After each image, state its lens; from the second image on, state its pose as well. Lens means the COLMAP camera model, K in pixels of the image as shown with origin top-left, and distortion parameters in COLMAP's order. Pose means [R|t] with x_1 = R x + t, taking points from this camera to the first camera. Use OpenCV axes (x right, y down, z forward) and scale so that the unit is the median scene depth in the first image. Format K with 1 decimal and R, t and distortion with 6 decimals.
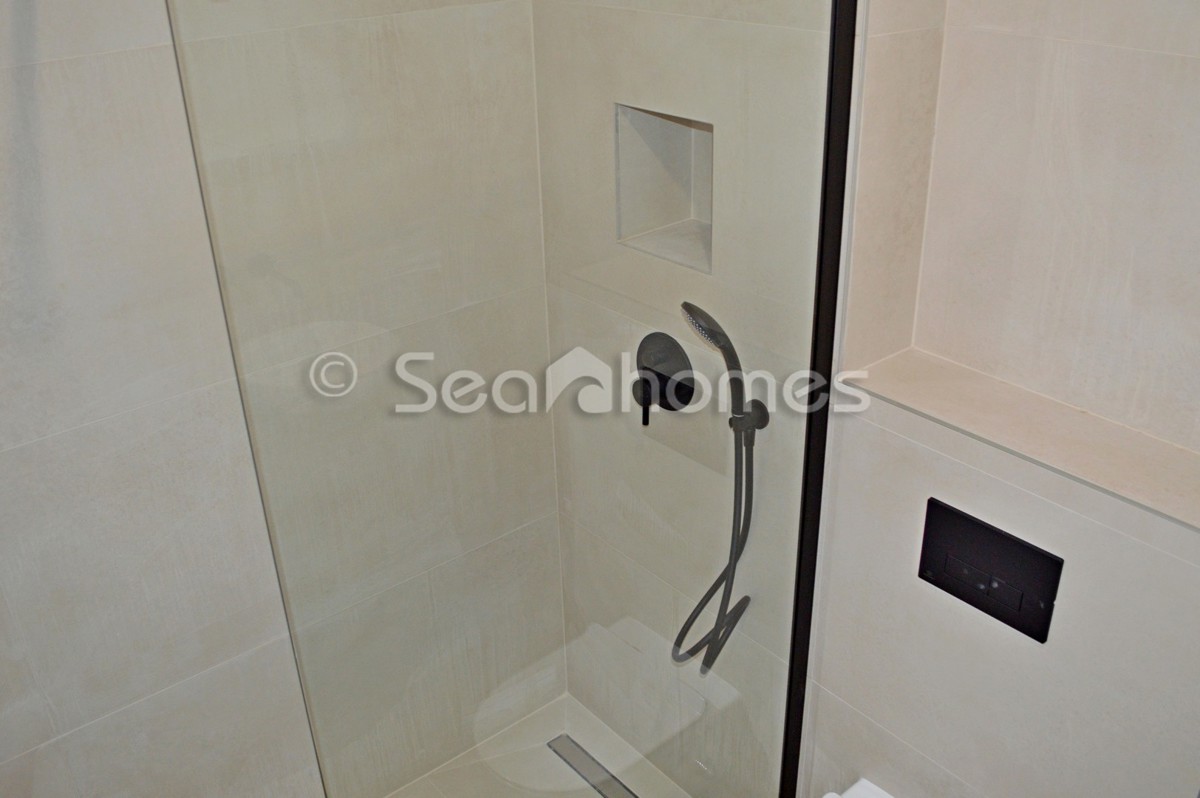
lens RADIAL K [[1065.7, 0, 600.1], [0, 1065.7, 401.2], [0, 0, 1]] dist [-0.091458, 0.017486]
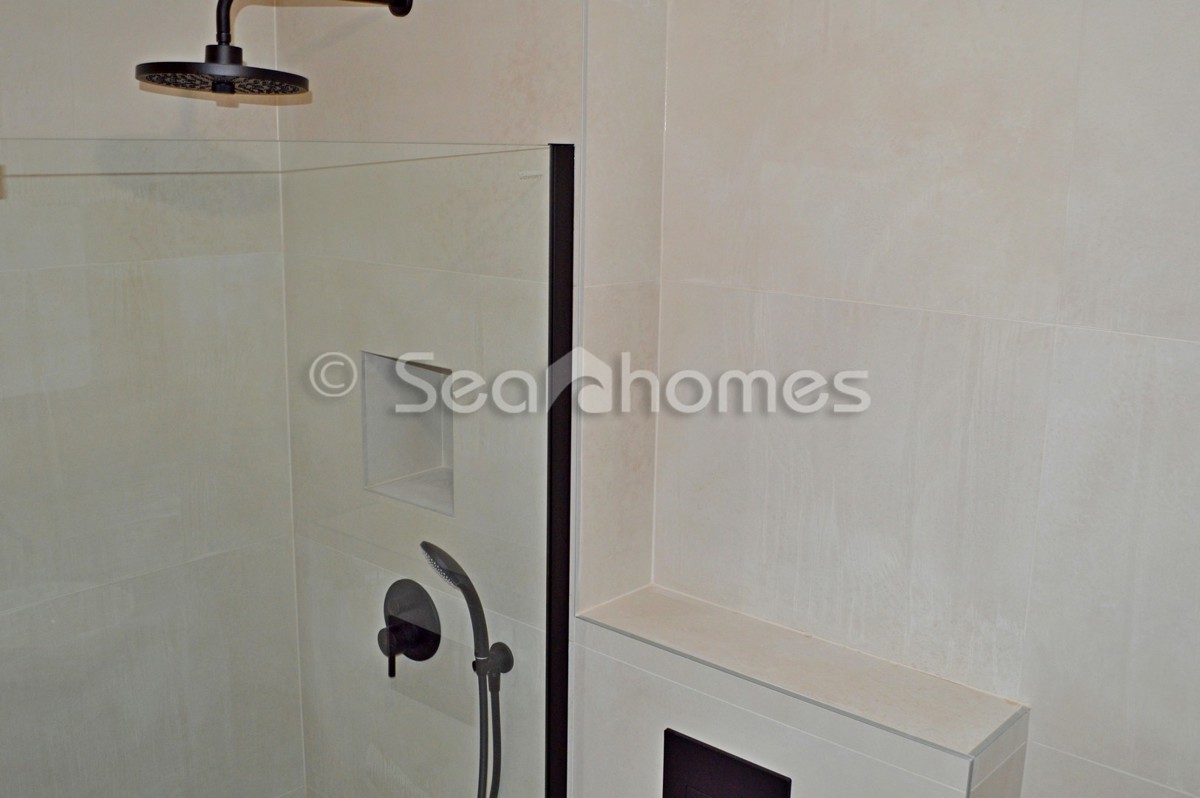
lens RADIAL K [[1192.1, 0, 601.1], [0, 1192.1, 396.8], [0, 0, 1]] dist [-0.077870, 0.000000]
pose [[0.985814, 0.009669, 0.167565, 0.052451], [0.033355, 0.967141, -0.252042, 0.059389], [-0.164496, 0.254056, 0.953098, -0.121979]]
